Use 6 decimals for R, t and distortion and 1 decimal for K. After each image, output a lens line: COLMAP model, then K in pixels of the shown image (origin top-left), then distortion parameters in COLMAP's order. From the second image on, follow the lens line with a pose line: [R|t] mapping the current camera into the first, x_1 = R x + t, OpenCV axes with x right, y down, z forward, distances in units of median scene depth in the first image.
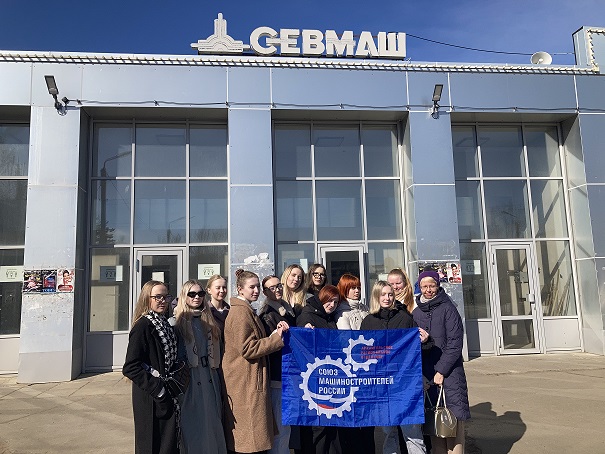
lens RADIAL K [[495.3, 0, 302.5], [0, 495.3, 227.0], [0, 0, 1]] dist [0.009986, 0.003348]
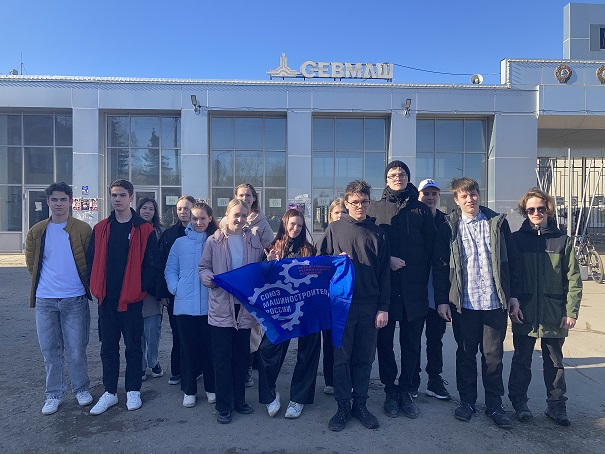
lens RADIAL K [[494.9, 0, 301.3], [0, 494.9, 232.3], [0, 0, 1]] dist [0.004676, 0.003531]
pose [[0.996322, 0.036680, -0.077437, 0.049379], [-0.023229, 0.985523, 0.167943, -0.106268], [0.082476, -0.165526, 0.982751, -0.773282]]
